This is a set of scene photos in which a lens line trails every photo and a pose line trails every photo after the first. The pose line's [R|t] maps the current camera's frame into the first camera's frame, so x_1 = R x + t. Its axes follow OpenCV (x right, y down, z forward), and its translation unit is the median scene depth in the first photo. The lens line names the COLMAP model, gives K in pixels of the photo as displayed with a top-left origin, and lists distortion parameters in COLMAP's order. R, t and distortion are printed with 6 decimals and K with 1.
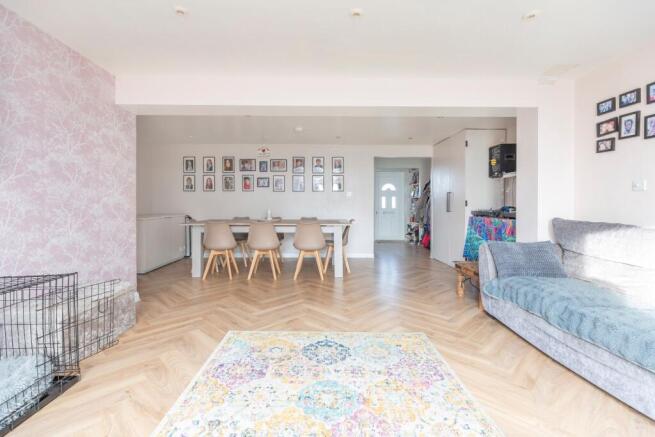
lens RADIAL K [[297.1, 0, 321.4], [0, 297.1, 203.3], [0, 0, 1]] dist [-0.001737, -0.000110]
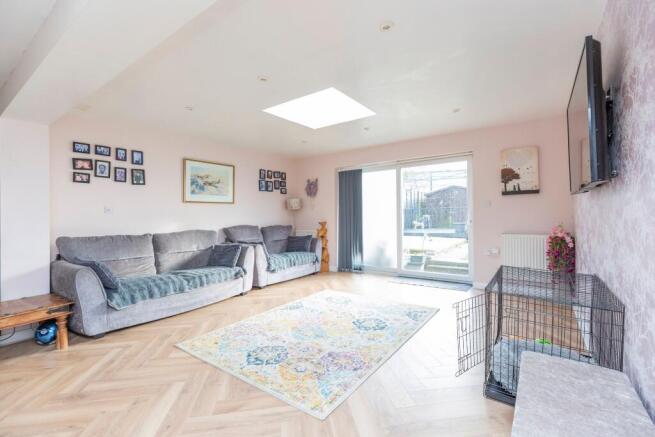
lens RADIAL K [[297.1, 0, 326.9], [0, 297.1, 217.6], [0, 0, 1]] dist [-0.001737, -0.000110]
pose [[-0.809277, 0.012108, 0.587303, -0.757094], [0.018492, 0.999817, 0.004868, -0.010189], [-0.587136, 0.014799, -0.809353, 1.631757]]
